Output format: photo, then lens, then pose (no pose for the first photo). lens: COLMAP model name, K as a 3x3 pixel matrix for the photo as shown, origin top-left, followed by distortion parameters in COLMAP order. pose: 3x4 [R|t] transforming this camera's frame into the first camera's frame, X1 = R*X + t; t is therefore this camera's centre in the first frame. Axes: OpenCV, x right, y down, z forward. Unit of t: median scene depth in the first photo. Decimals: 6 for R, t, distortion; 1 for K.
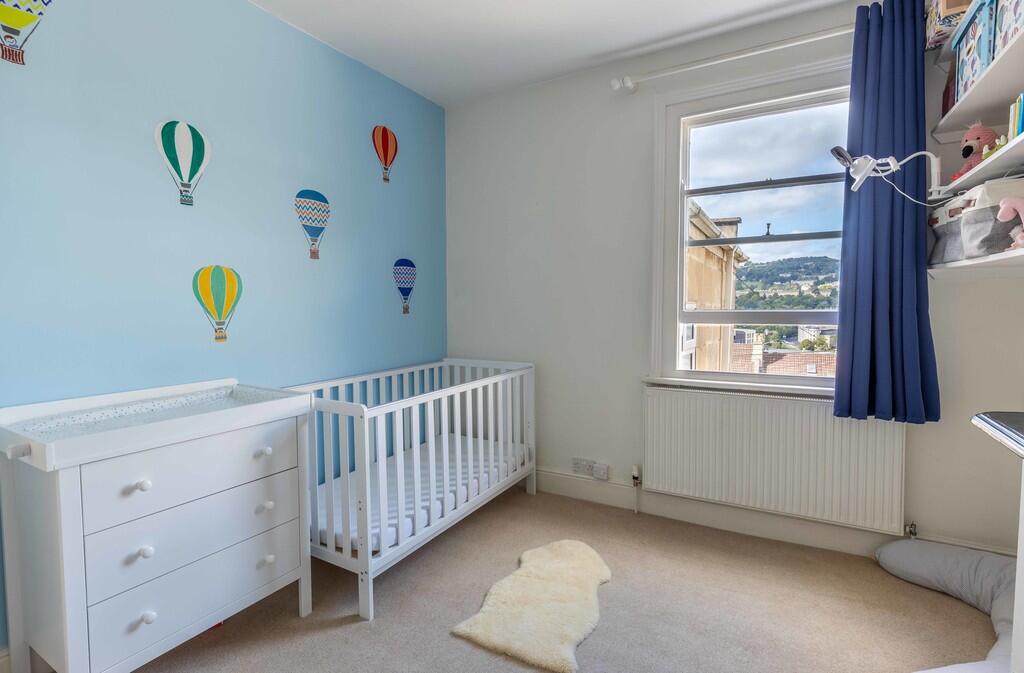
lens RADIAL K [[479.4, 0, 514.9], [0, 479.4, 314.3], [0, 0, 1]] dist [0.000936, 0.000230]
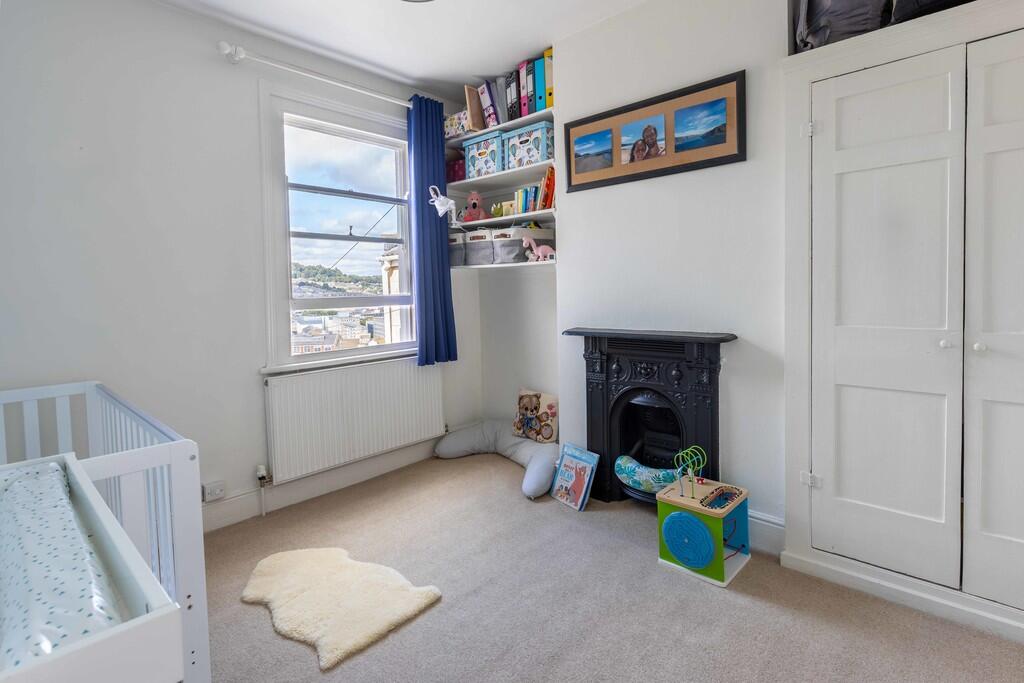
lens RADIAL K [[507.1, 0, 513.5], [0, 507.1, 292.3], [0, 0, 1]] dist [-0.000331, 0.000157]
pose [[0.219039, 0.002705, 0.975712, -0.765075], [0.046566, 0.998828, -0.013223, 0.020839], [-0.974604, 0.048331, 0.218657, 0.369419]]
